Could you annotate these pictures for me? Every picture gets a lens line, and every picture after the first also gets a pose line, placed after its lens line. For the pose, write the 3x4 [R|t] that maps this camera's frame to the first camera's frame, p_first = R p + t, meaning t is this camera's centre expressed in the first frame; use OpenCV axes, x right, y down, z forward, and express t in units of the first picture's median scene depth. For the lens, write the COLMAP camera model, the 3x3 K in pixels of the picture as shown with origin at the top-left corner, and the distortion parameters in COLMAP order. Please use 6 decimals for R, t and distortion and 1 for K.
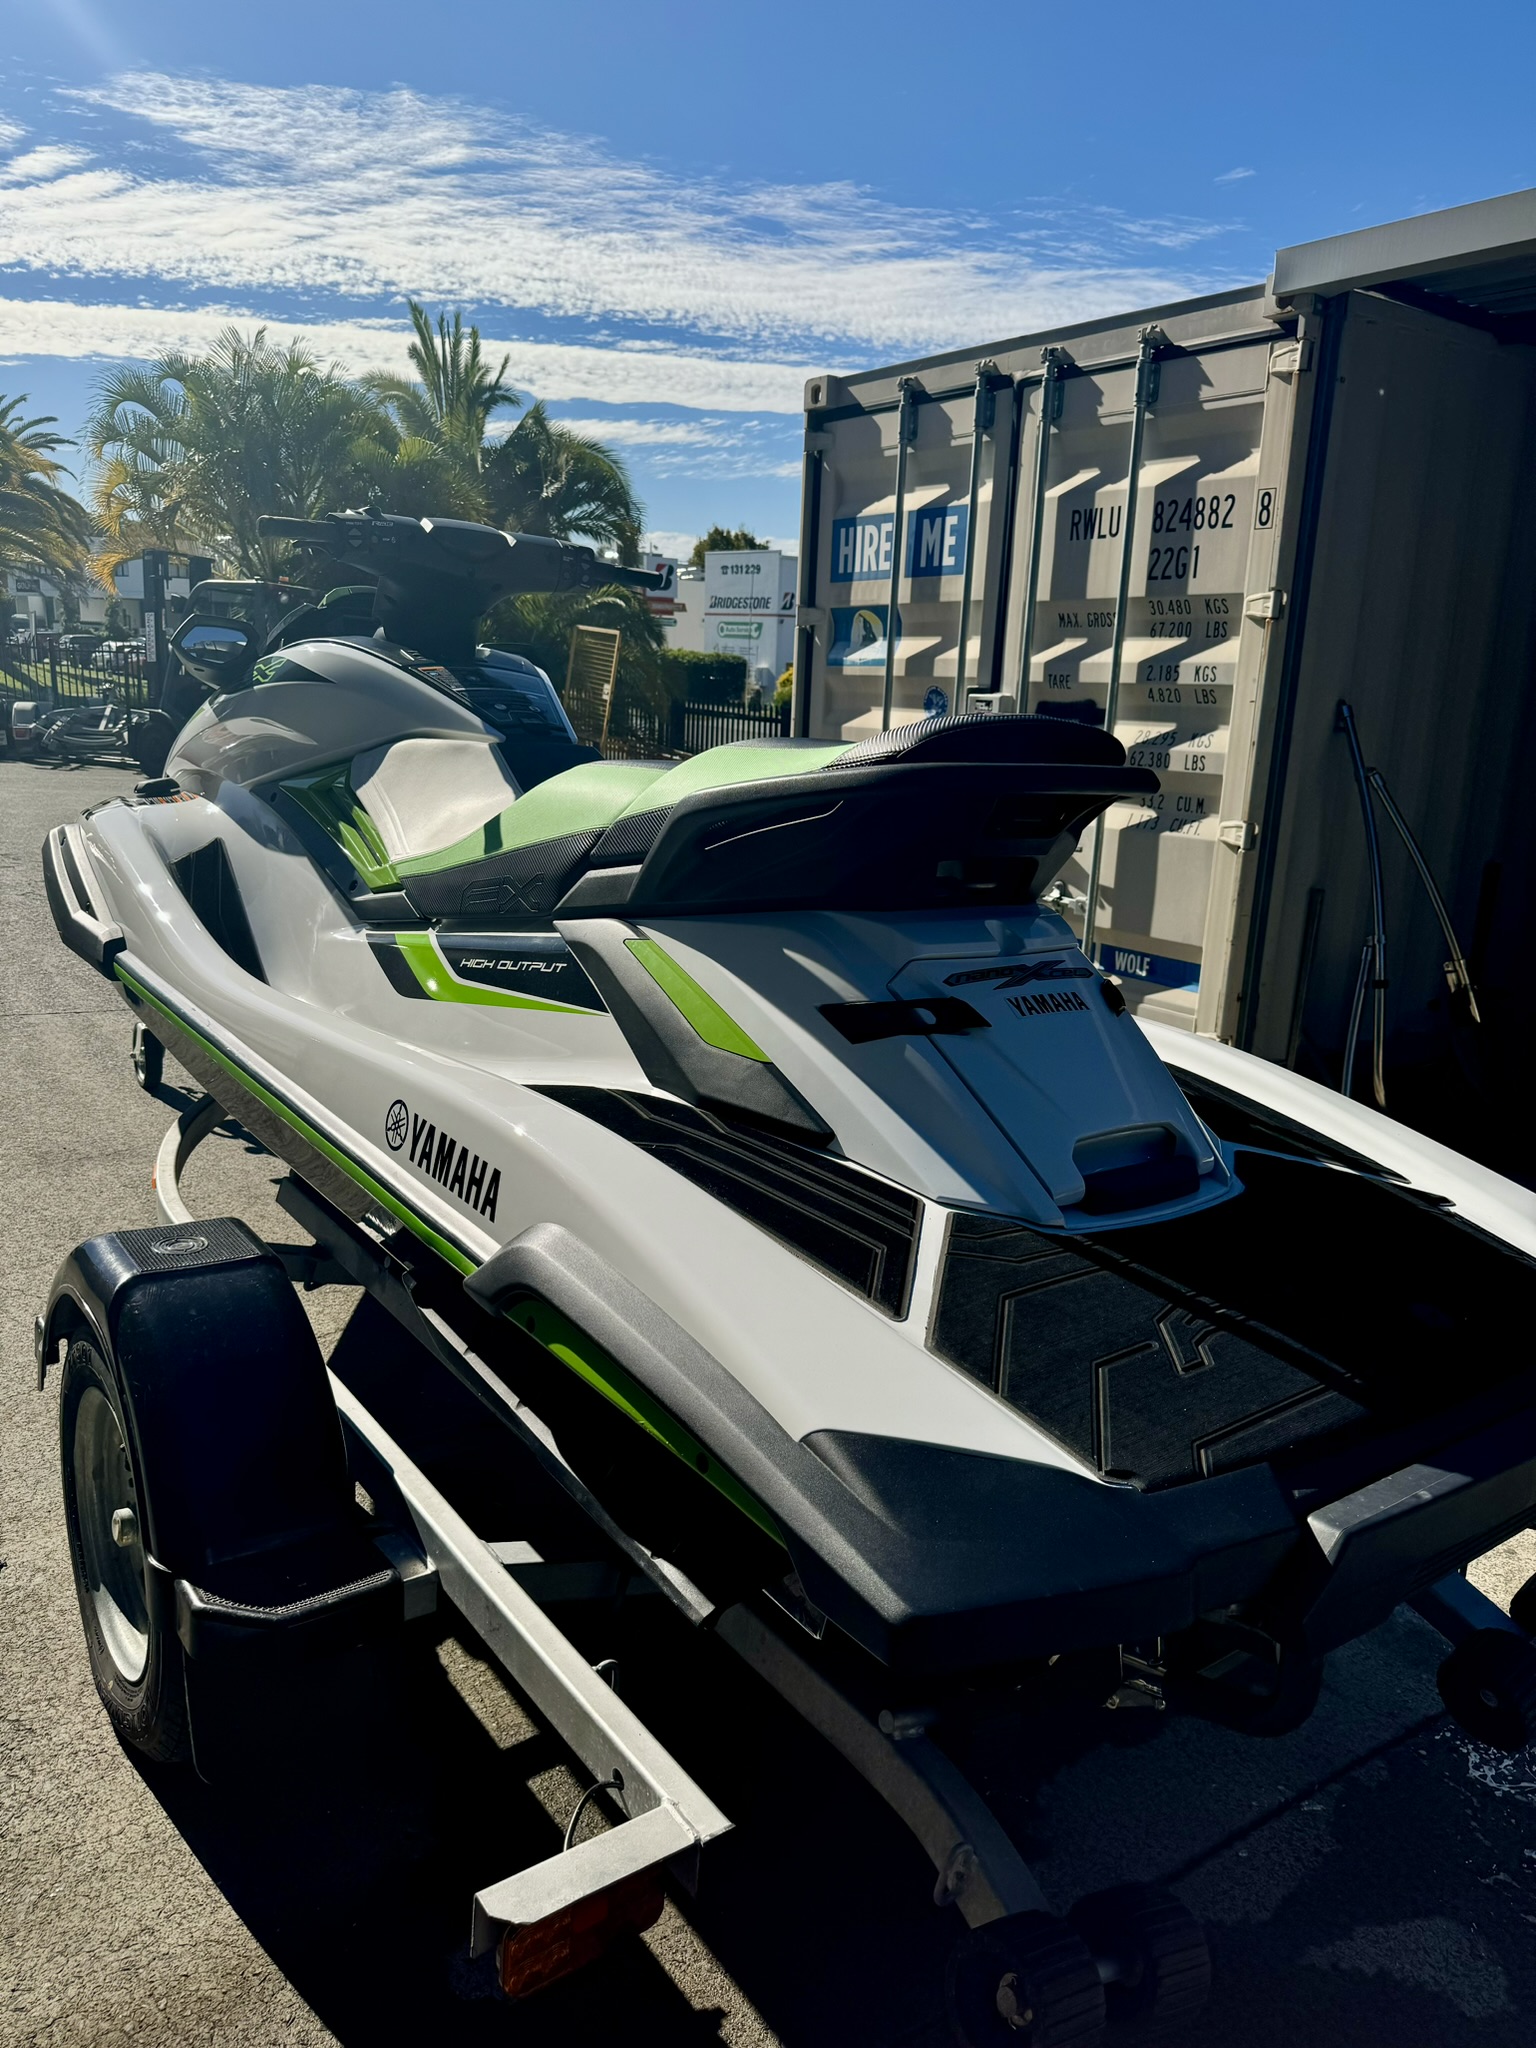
lens RADIAL K [[1570.9, 0, 761.1], [0, 1570.9, 1035.7], [0, 0, 1]] dist [0.065950, -0.005497]
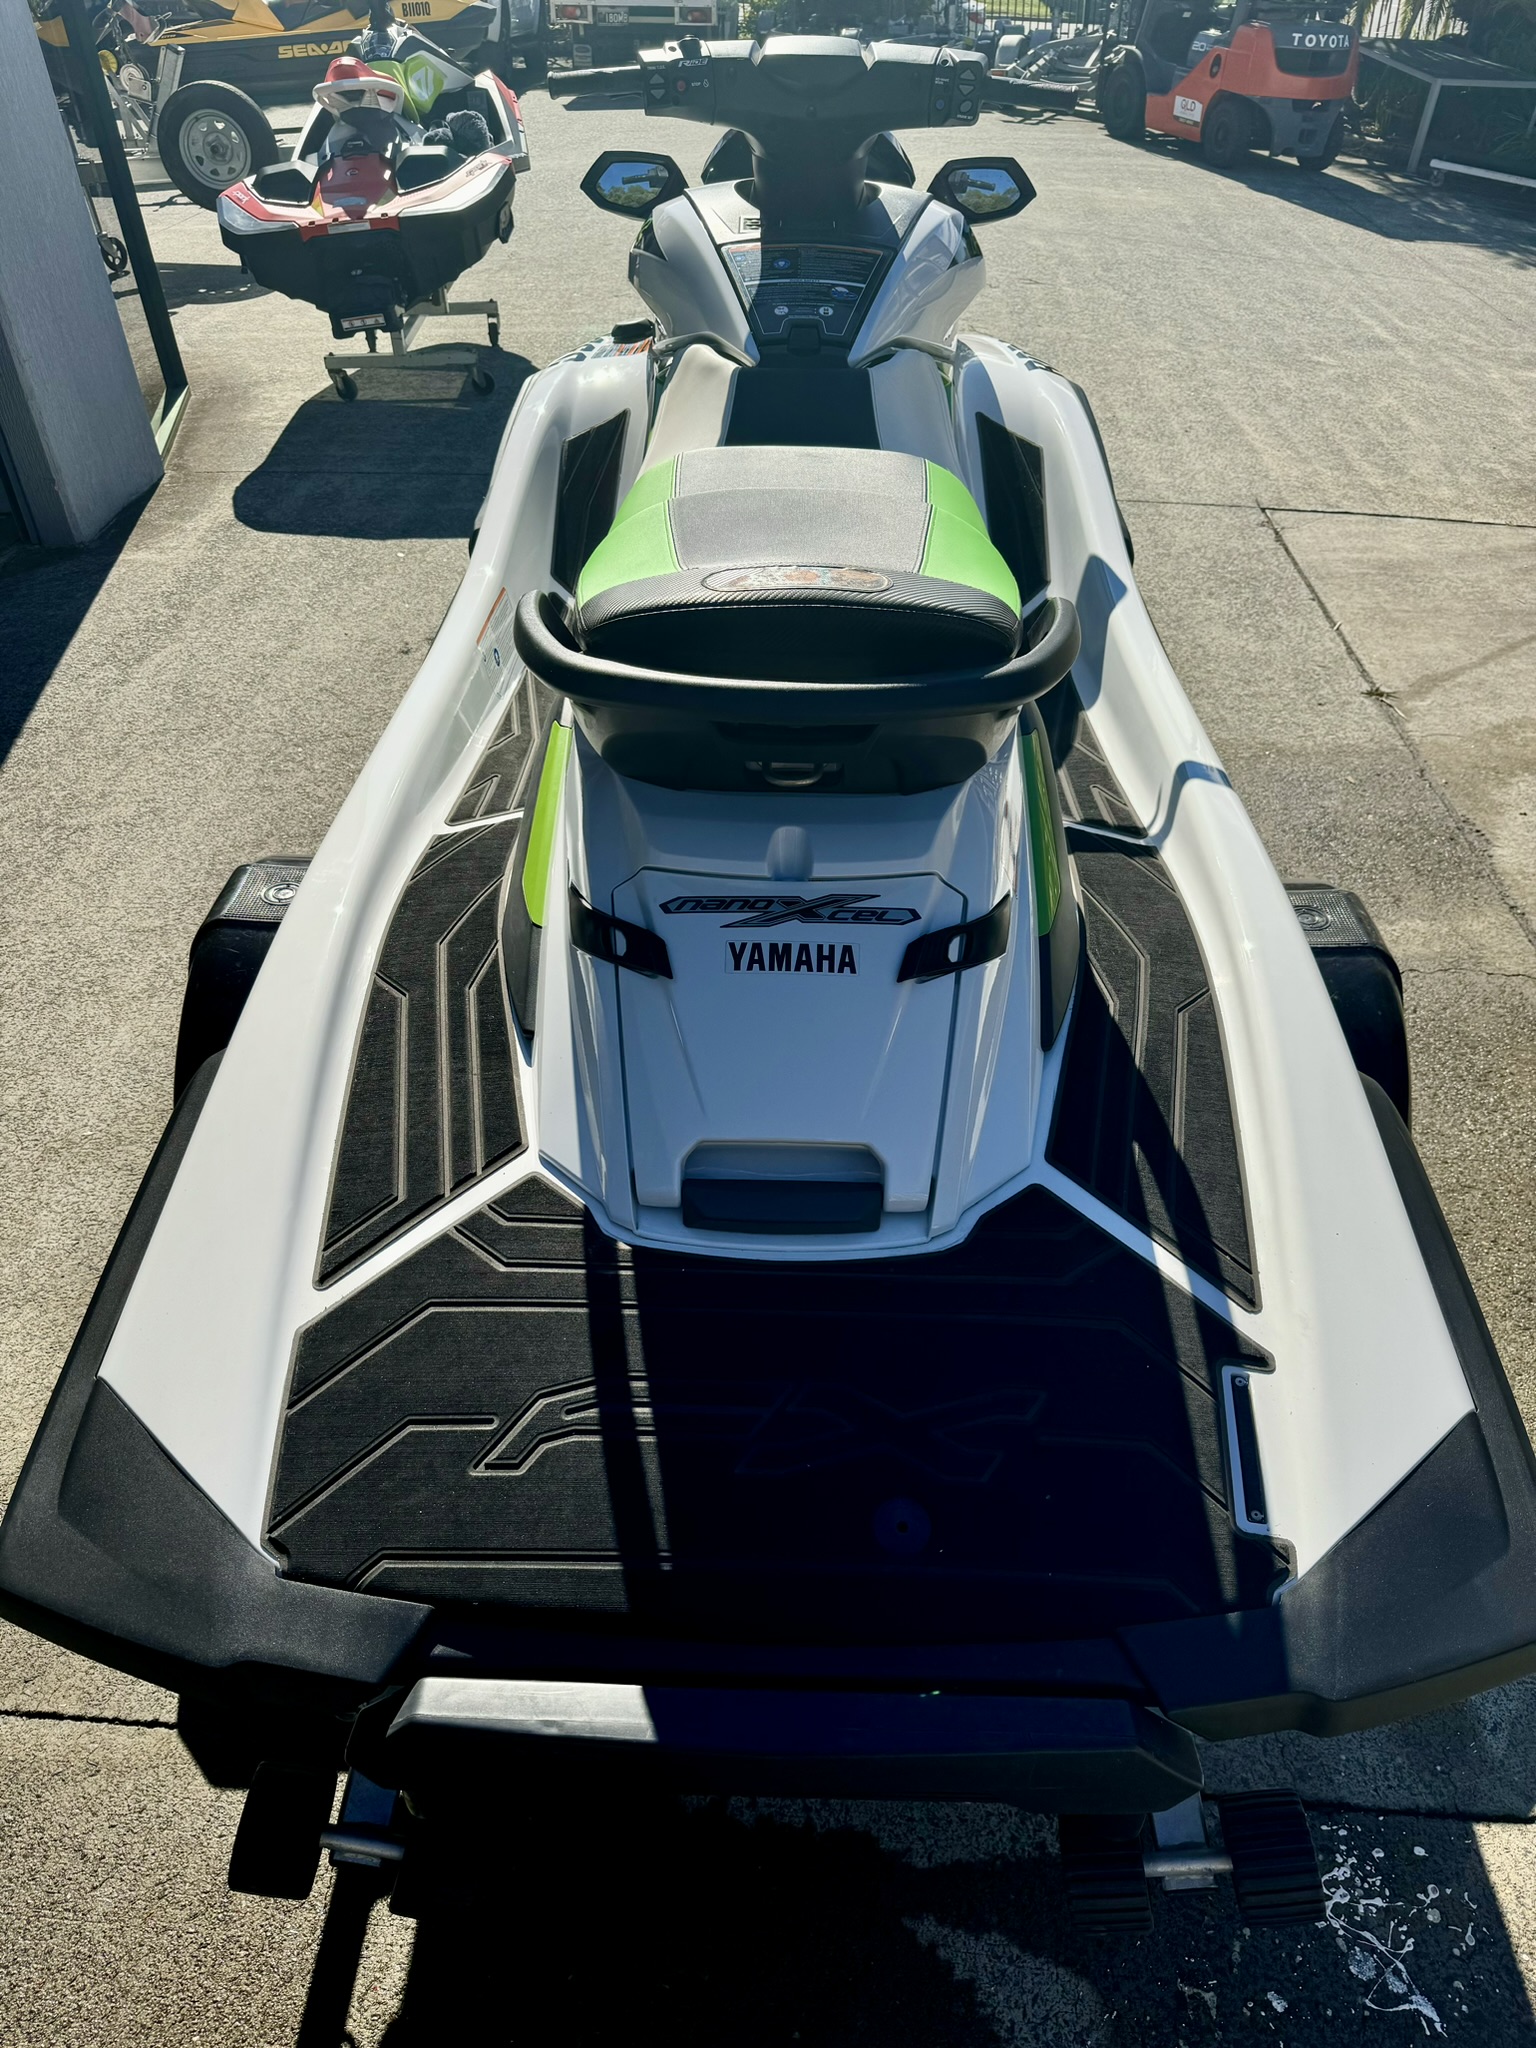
lens RADIAL K [[1570.9, 0, 761.1], [0, 1570.9, 1035.7], [0, 0, 1]] dist [0.065950, -0.005497]
pose [[0.768308, 0.334021, -0.546016, 0.630940], [-0.090011, 0.900947, 0.424492, -0.329276], [0.633720, -0.276993, 0.722270, 0.391103]]
